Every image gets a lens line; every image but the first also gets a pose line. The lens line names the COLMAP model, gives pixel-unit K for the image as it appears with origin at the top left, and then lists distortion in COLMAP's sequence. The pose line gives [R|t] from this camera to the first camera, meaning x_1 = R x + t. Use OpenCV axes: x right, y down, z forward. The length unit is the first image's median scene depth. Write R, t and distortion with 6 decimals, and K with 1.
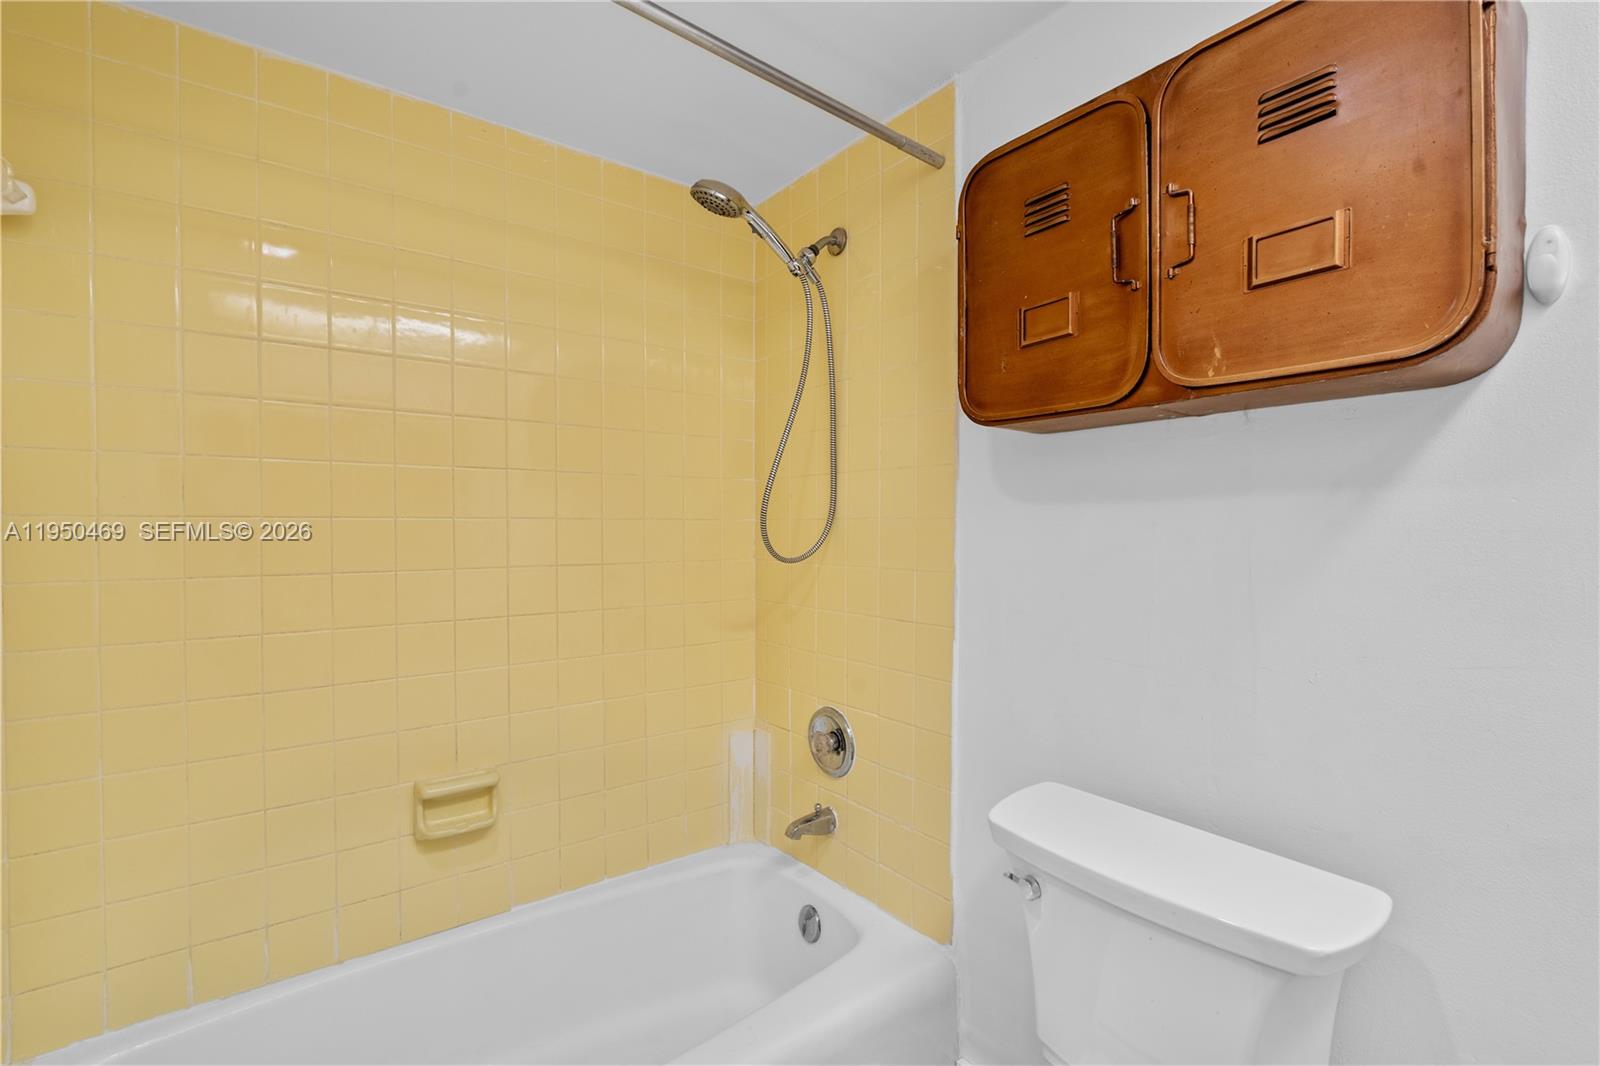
lens RADIAL K [[703.9, 0, 800.0], [0, 703.9, 533.0], [0, 0, 1]] dist [-0.001421, 0.000155]
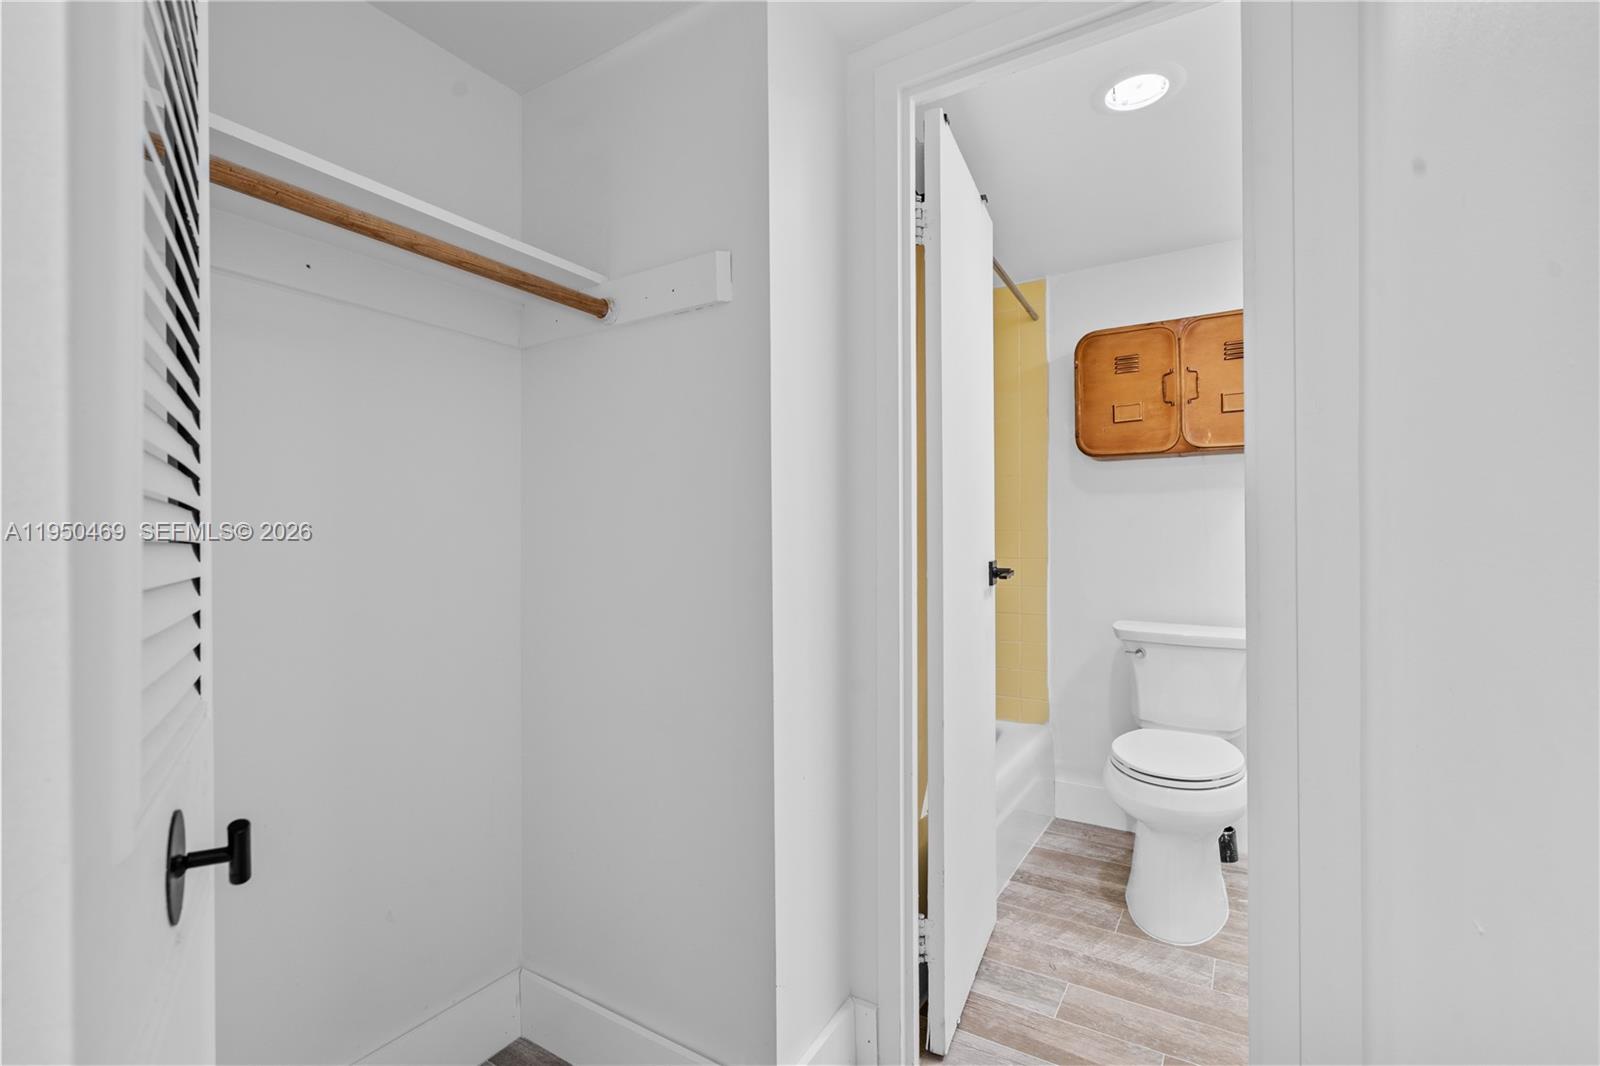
lens RADIAL K [[703.9, 0, 800.0], [0, 703.9, 533.0], [0, 0, 1]] dist [-0.001421, 0.000155]
pose [[0.943346, 0.001255, 0.331808, -1.579373], [0.003593, 0.999896, -0.013999, 0.131512], [-0.331791, 0.014398, 0.943243, -0.890093]]
